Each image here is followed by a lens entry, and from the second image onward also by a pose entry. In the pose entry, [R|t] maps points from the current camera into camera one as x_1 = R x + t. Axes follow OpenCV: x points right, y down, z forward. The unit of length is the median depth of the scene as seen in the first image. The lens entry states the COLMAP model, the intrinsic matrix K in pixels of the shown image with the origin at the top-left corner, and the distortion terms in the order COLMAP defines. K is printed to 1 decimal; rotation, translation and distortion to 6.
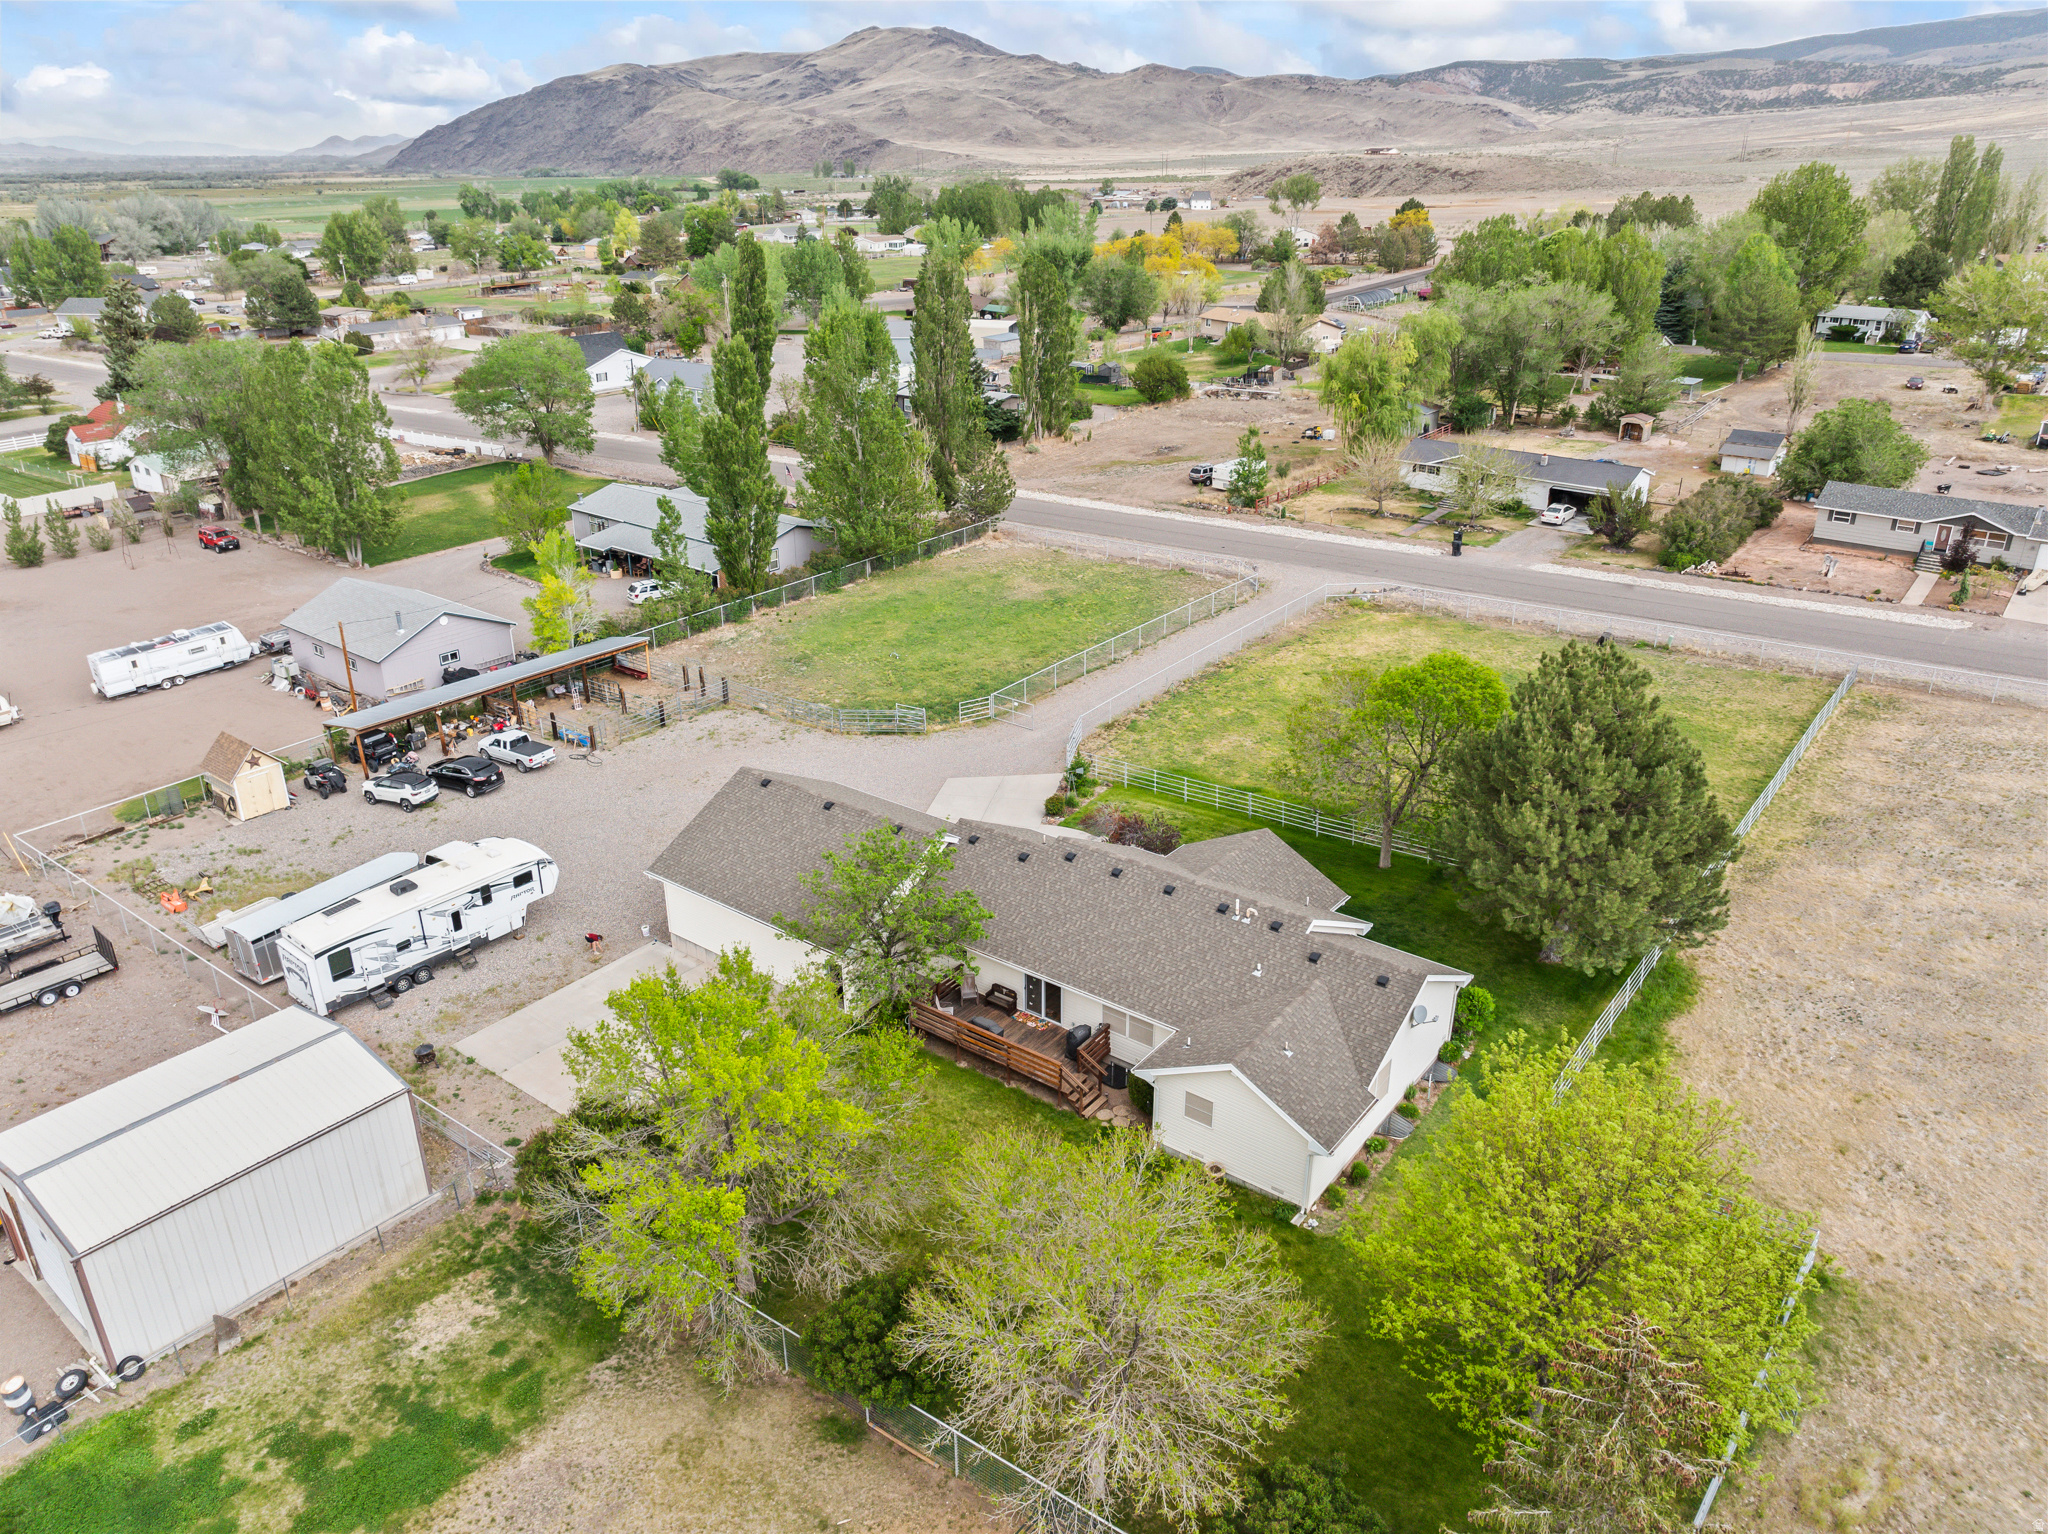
lens RADIAL K [[1437.7, 0, 1035.0], [0, 1437.7, 771.4], [0, 0, 1]] dist [-0.040091, 0.012562]
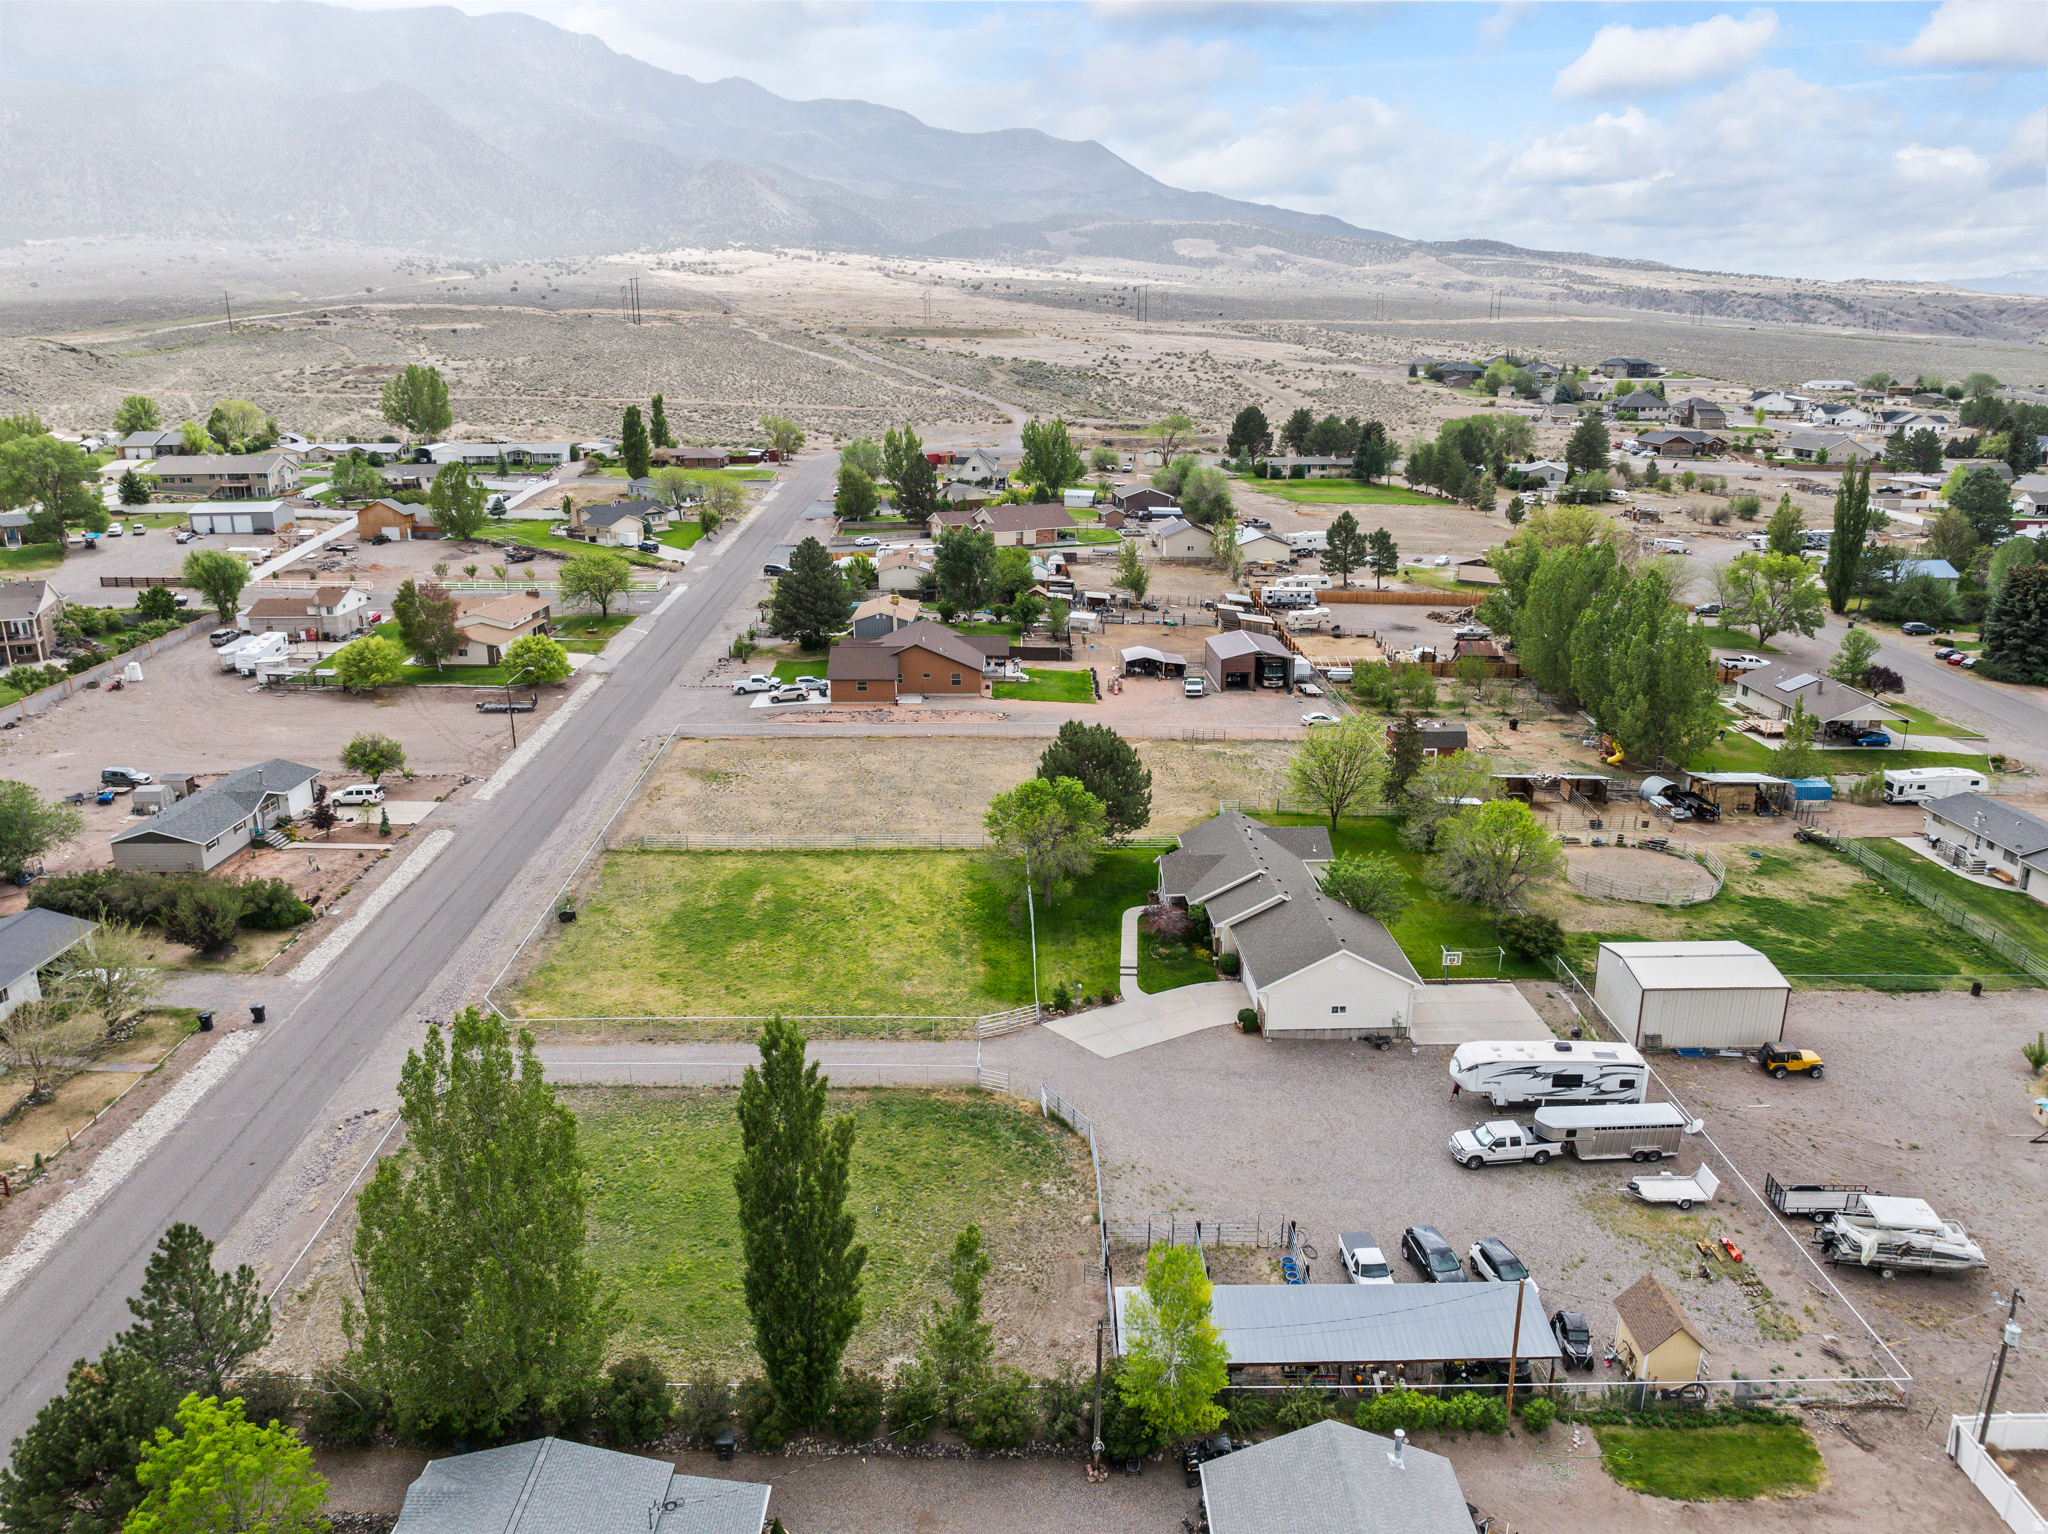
lens RADIAL K [[1437.7, 0, 1038.0], [0, 1437.7, 756.4], [0, 0, 1]] dist [-0.040091, 0.012562]
pose [[-0.631433, -0.215162, 0.744982, -0.612907], [0.312339, 0.808778, 0.498320, -0.578954], [-0.709744, 0.547343, -0.443486, 1.012964]]
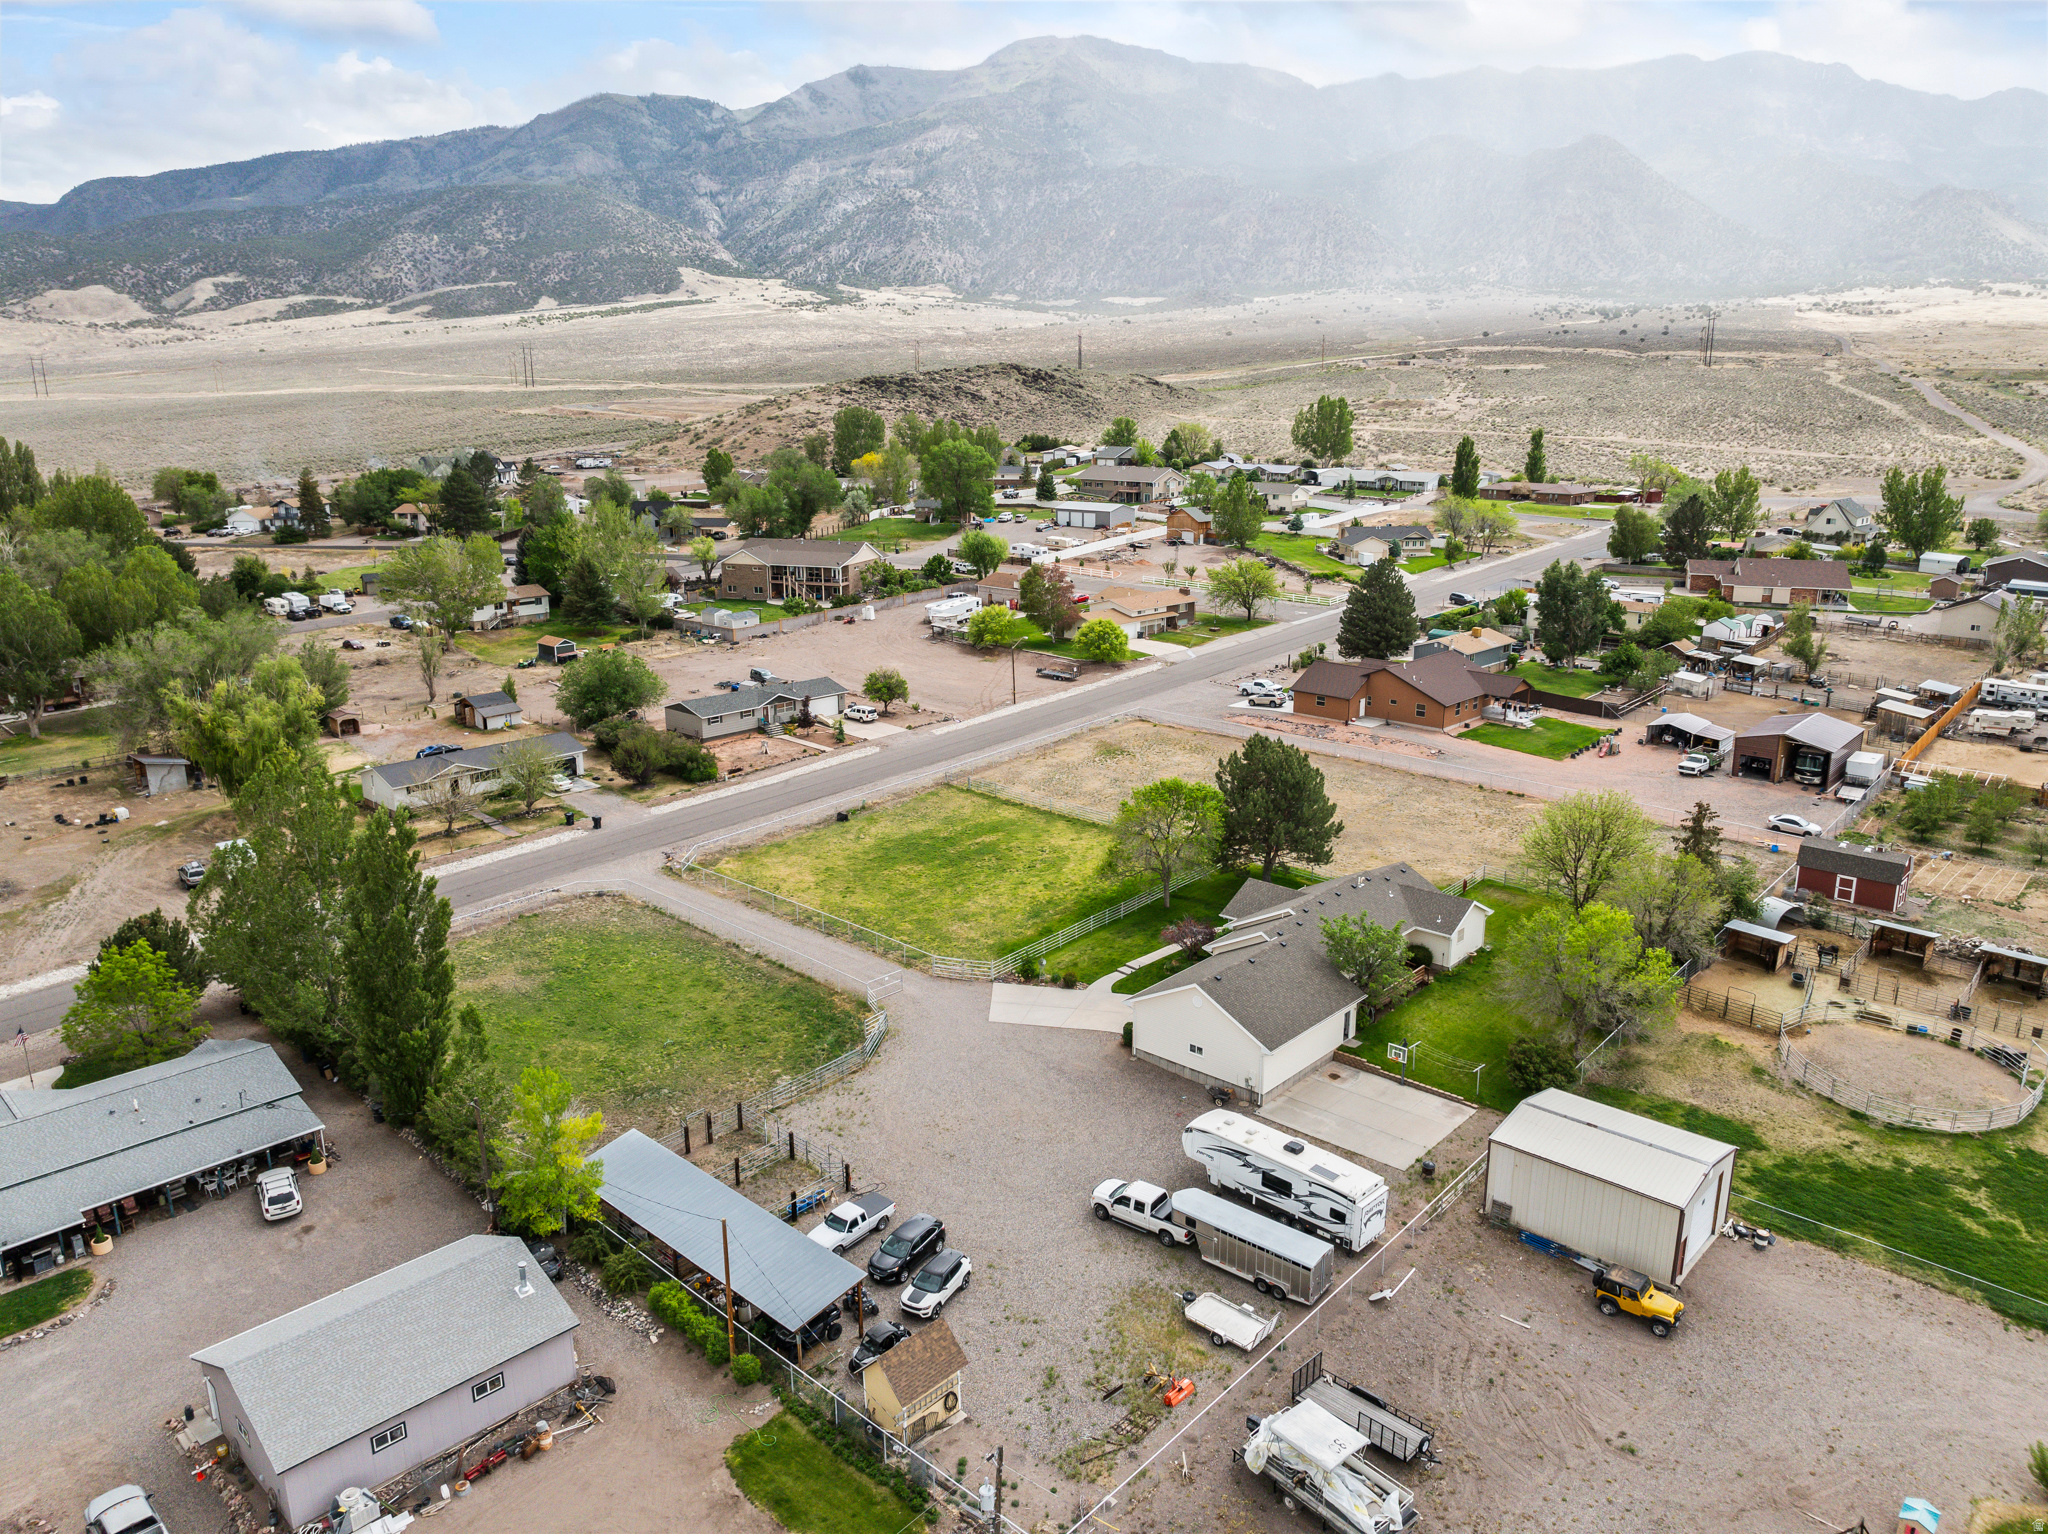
lens RADIAL K [[1437.7, 0, 1040.7], [0, 1437.7, 761.9], [0, 0, 1]] dist [-0.040091, 0.012562]
pose [[0.080732, -0.250302, 0.964796, -0.858185], [0.403112, 0.893461, 0.198063, -0.303462], [-0.911583, 0.372930, 0.173031, 0.461182]]
